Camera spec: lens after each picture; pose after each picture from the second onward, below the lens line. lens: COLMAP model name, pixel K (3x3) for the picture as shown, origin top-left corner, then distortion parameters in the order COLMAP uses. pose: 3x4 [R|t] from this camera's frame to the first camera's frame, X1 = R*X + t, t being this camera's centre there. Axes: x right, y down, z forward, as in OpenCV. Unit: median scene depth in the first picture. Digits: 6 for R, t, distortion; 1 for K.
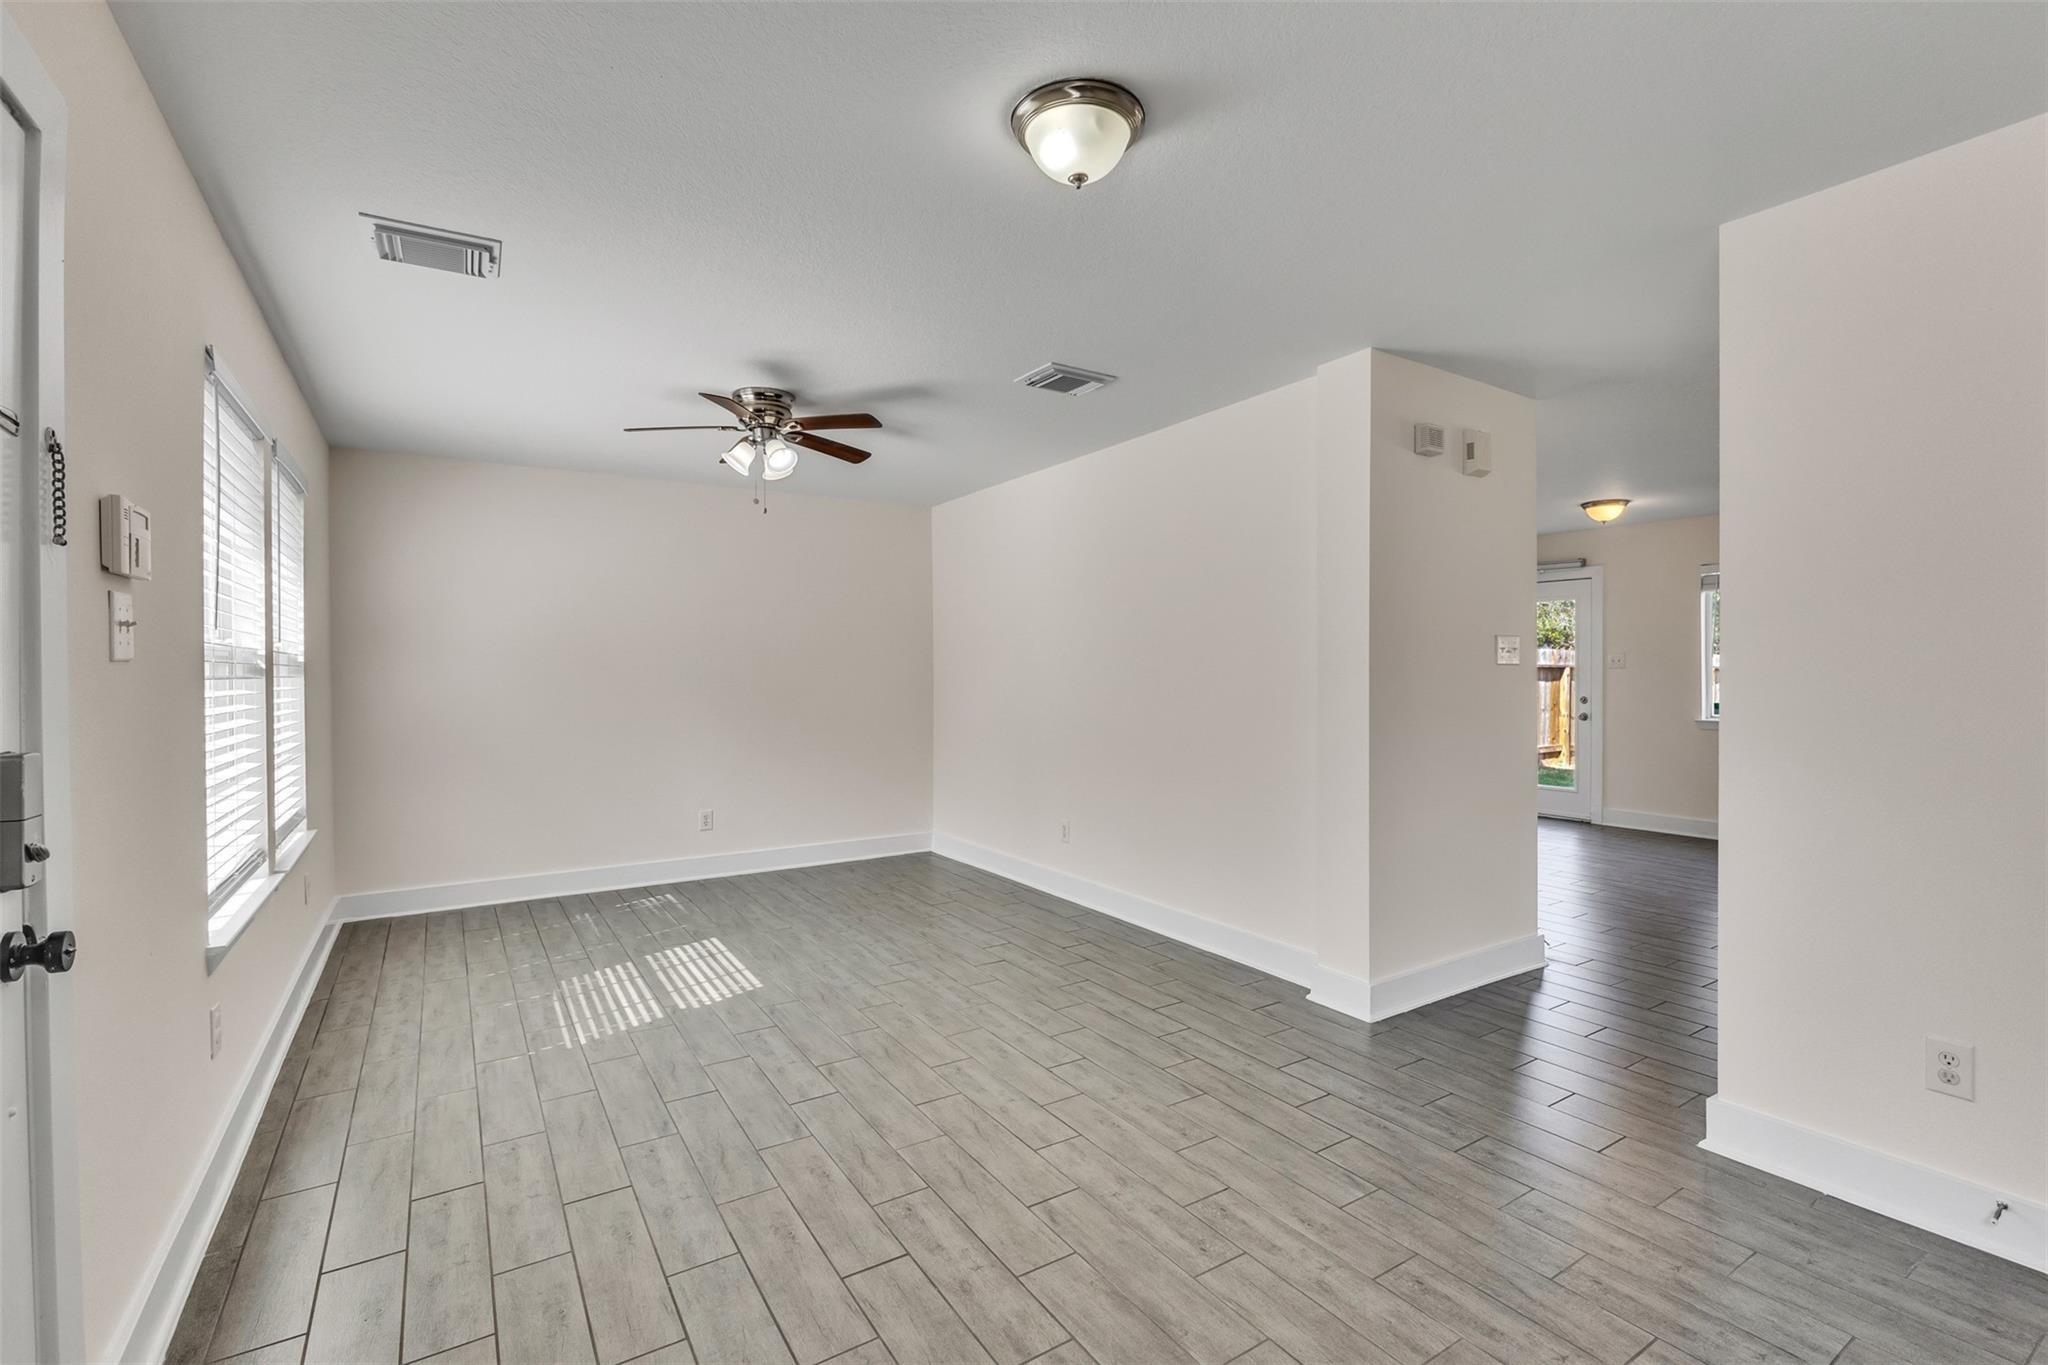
lens RADIAL K [[908.1, 0, 1021.5], [0, 908.1, 683.5], [0, 0, 1]] dist [-0.007849, -0.000860]
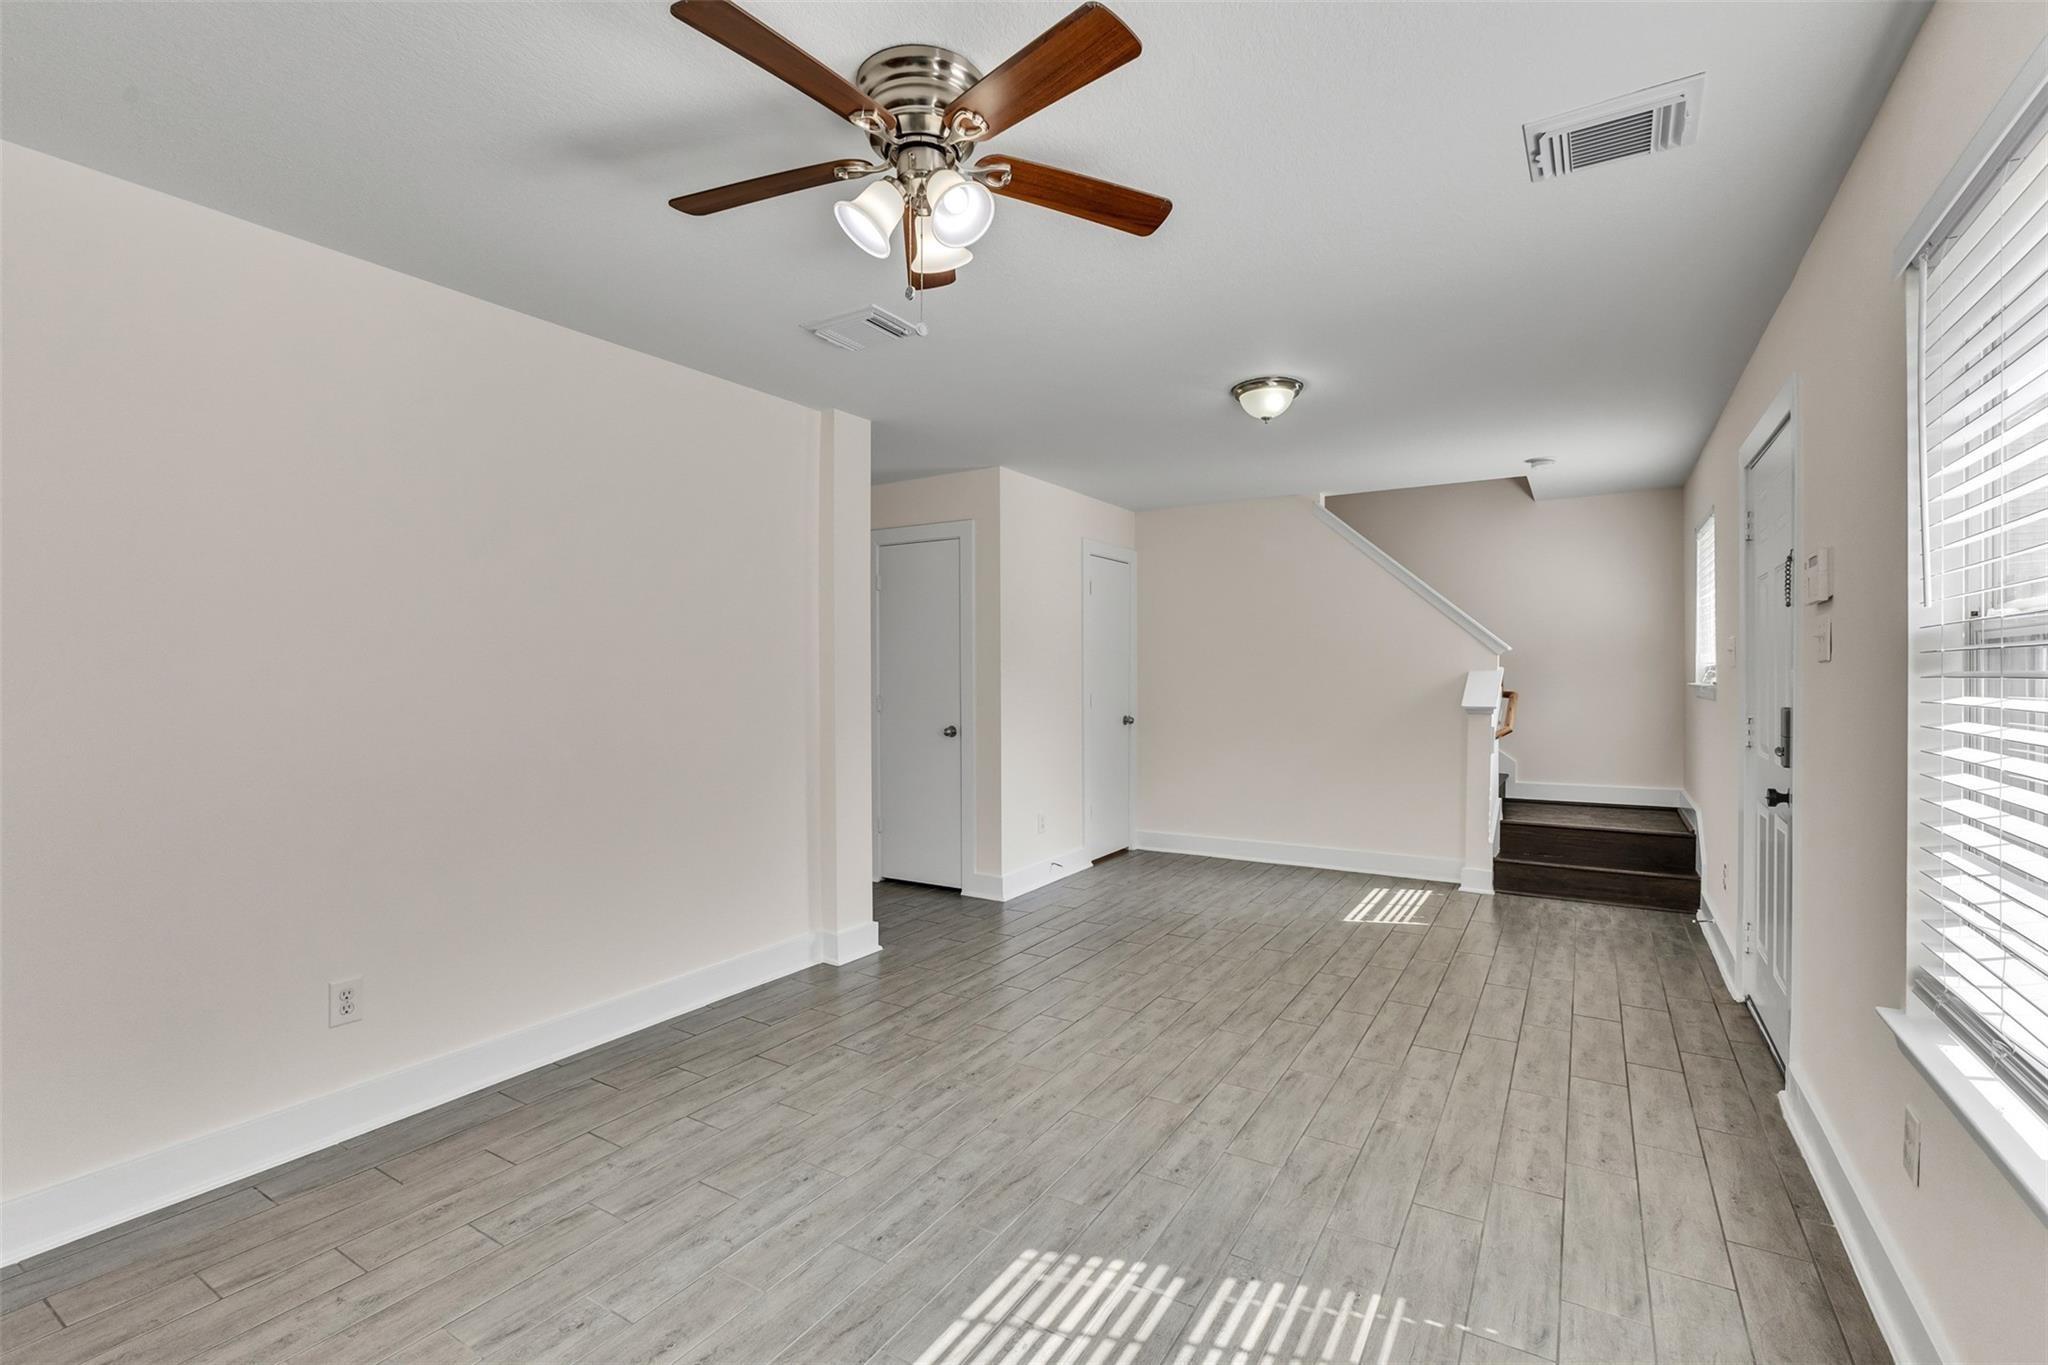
lens RADIAL K [[908.1, 0, 1021.0], [0, 908.1, 686.1], [0, 0, 1]] dist [-0.007849, -0.000860]
pose [[-0.433904, -0.004732, 0.900947, -0.810075], [0.016698, 0.999772, 0.013293, -0.012646], [-0.900805, 0.020812, -0.433726, 1.292196]]
